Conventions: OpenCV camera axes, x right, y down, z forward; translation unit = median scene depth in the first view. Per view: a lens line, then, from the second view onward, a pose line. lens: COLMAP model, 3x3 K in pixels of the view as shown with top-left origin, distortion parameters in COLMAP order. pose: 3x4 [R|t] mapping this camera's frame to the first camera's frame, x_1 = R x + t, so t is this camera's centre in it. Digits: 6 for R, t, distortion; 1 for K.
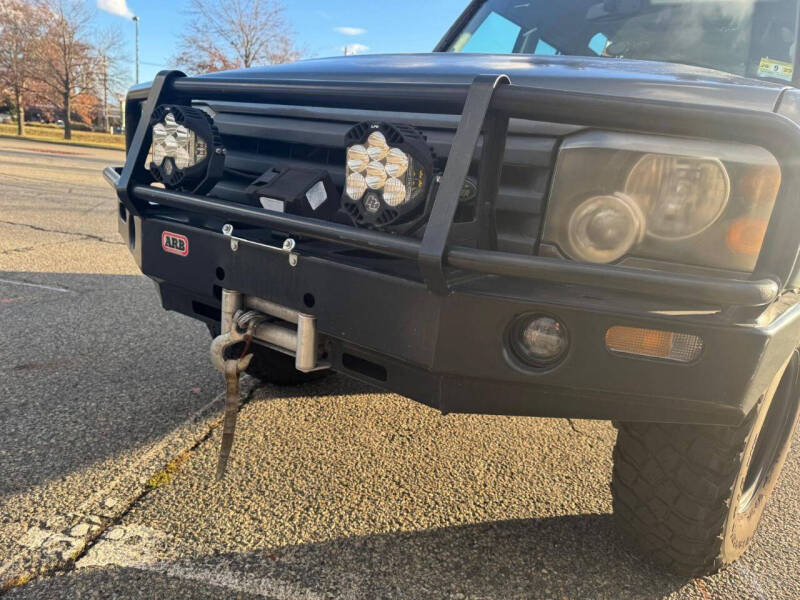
lens RADIAL K [[563.1, 0, 394.1], [0, 563.1, 298.3], [0, 0, 1]] dist [0.031056, -0.034818]
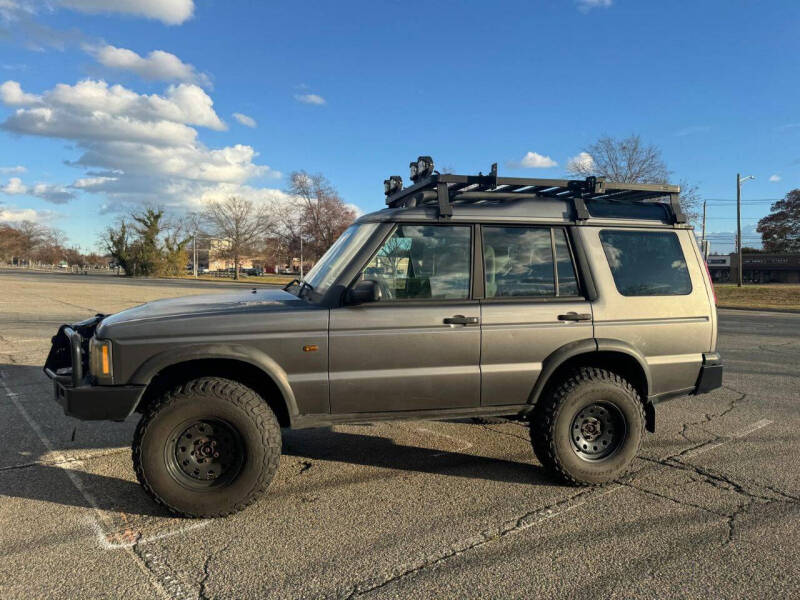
lens RADIAL K [[563.1, 0, 399.0], [0, 563.1, 303.7], [0, 0, 1]] dist [0.031056, -0.034818]
pose [[0.762031, -0.054259, -0.645263, 3.009522], [-0.091427, 0.977485, -0.190167, 0.005576], [0.641054, 0.203908, 0.739913, -0.323124]]
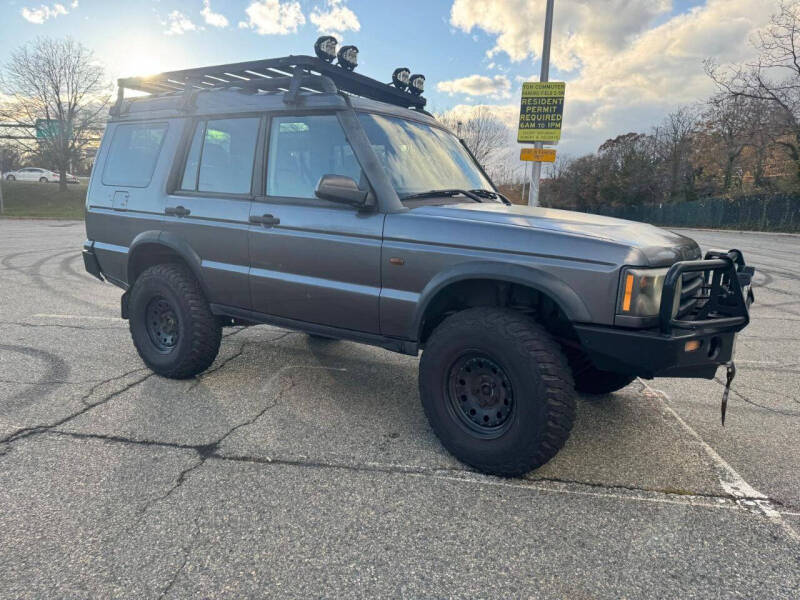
lens RADIAL K [[563.1, 0, 403.1], [0, 563.1, 302.7], [0, 0, 1]] dist [0.031056, -0.034818]
pose [[-0.033284, -0.266324, 0.963309, -2.237952], [0.192466, 0.944094, 0.267661, -0.968066], [-0.980739, 0.194313, 0.019835, 2.055964]]
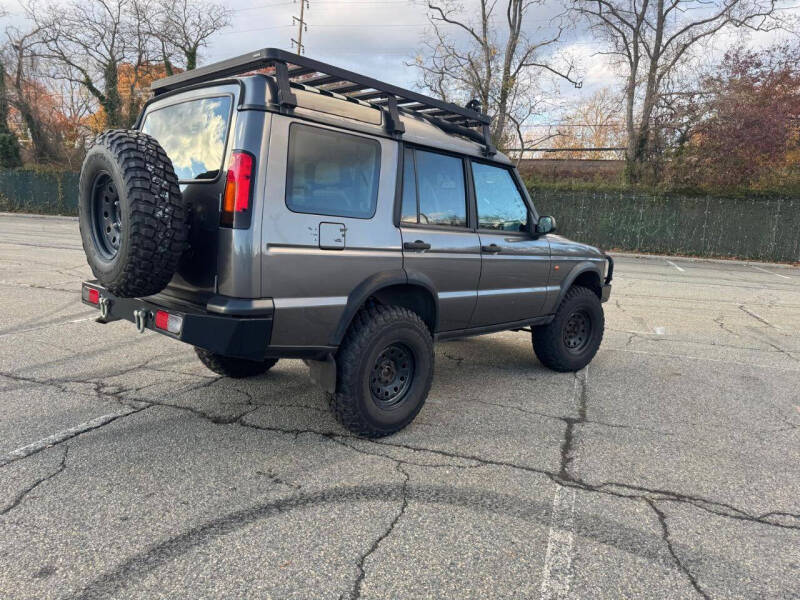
lens RADIAL K [[563.1, 0, 395.9], [0, 563.1, 297.1], [0, 0, 1]] dist [0.031056, -0.034818]
pose [[-0.976622, -0.171867, 0.129113, 0.436452], [-0.112667, 0.920779, 0.373459, -1.615324], [-0.183070, 0.350182, -0.918617, 5.711624]]
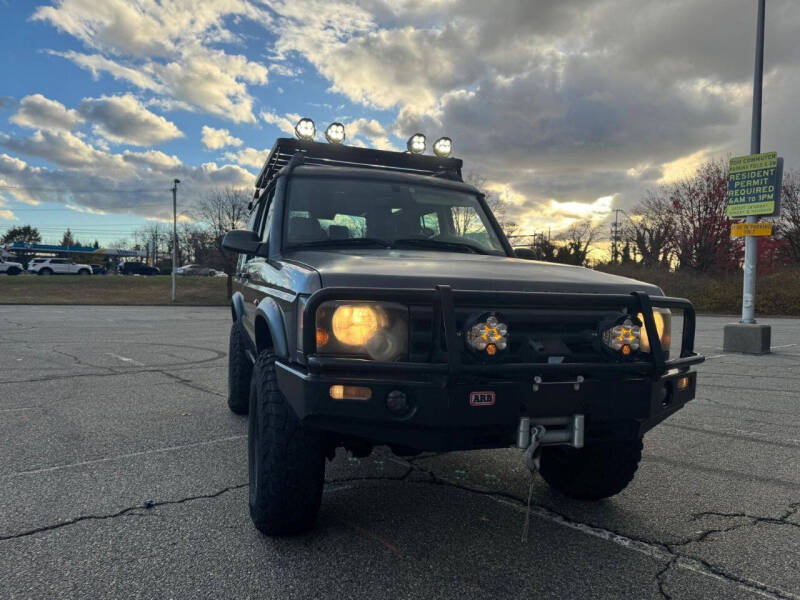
lens RADIAL K [[563.1, 0, 399.4], [0, 563.1, 300.6], [0, 0, 1]] dist [0.031056, -0.034818]
pose [[0.588054, -0.095115, 0.803209, -1.608033], [0.218543, 0.974809, -0.044567, -0.315583], [-0.778737, 0.201744, 0.594028, 0.236813]]
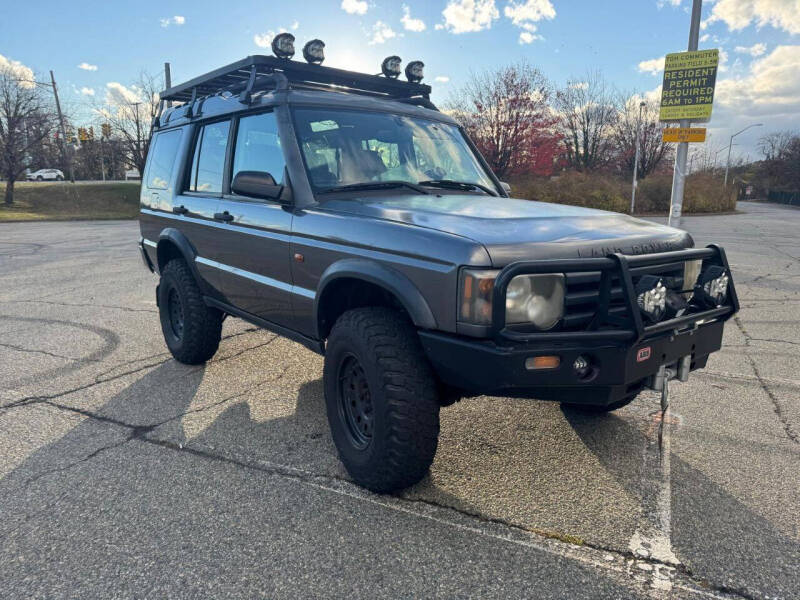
lens RADIAL K [[563.1, 0, 403.9], [0, 563.1, 299.6], [0, 0, 1]] dist [0.031056, -0.034818]
pose [[0.274813, -0.268361, 0.923288, -1.993714], [0.240799, 0.948867, 0.204123, -0.728555], [-0.930856, 0.166231, 0.325382, 1.047399]]
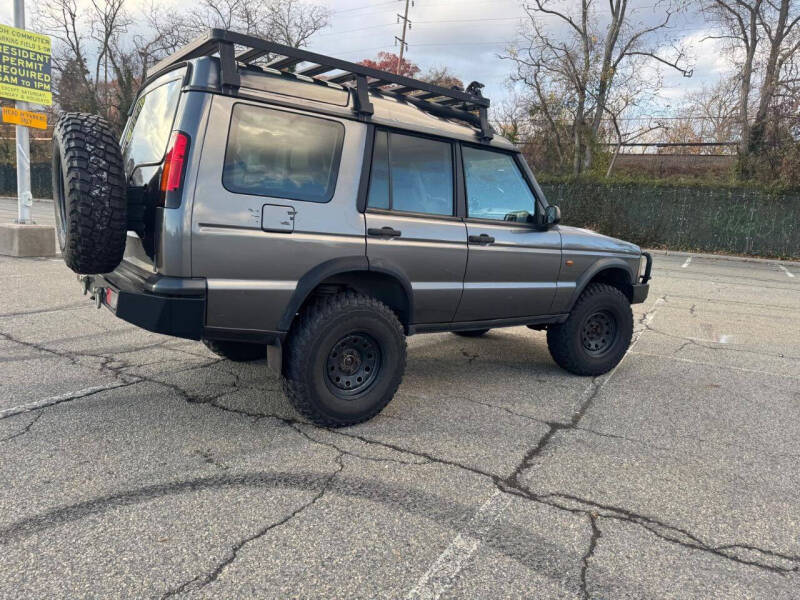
lens RADIAL K [[563.1, 0, 403.2], [0, 563.1, 300.6], [0, 0, 1]] dist [0.031056, -0.034818]
pose [[-0.934876, -0.210315, 0.285963, -0.160001], [-0.083467, 0.913239, 0.398782, -1.604711], [-0.345023, 0.348943, -0.871320, 5.482200]]
